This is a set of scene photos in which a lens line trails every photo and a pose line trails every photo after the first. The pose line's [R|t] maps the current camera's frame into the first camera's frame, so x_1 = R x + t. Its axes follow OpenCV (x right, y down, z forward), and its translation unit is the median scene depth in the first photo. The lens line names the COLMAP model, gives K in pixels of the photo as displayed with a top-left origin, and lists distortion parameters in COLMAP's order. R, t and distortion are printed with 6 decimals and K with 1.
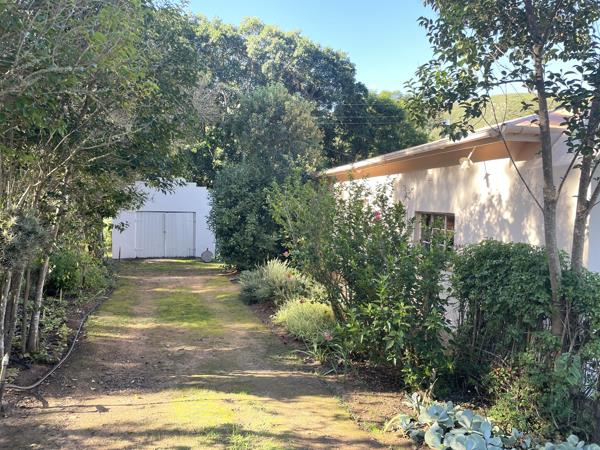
lens RADIAL K [[493.9, 0, 299.7], [0, 493.9, 216.7], [0, 0, 1]] dist [0.032990, -0.003008]
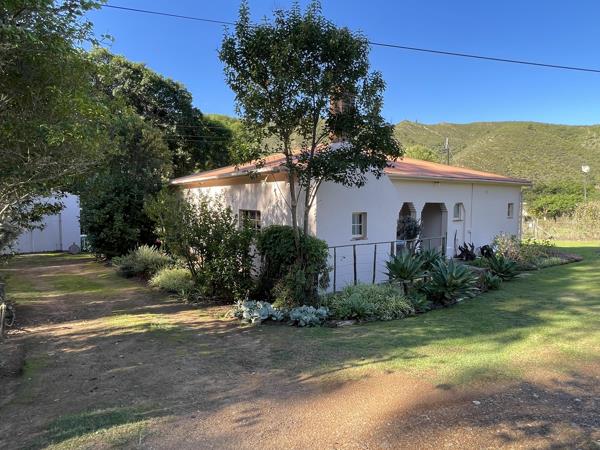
lens RADIAL K [[493.9, 0, 299.7], [0, 493.9, 216.7], [0, 0, 1]] dist [0.032990, -0.003008]
pose [[0.944111, -0.040061, 0.327185, -0.097446], [0.033793, 0.999121, 0.024824, -0.017624], [-0.327891, -0.012380, 0.944634, -0.528595]]
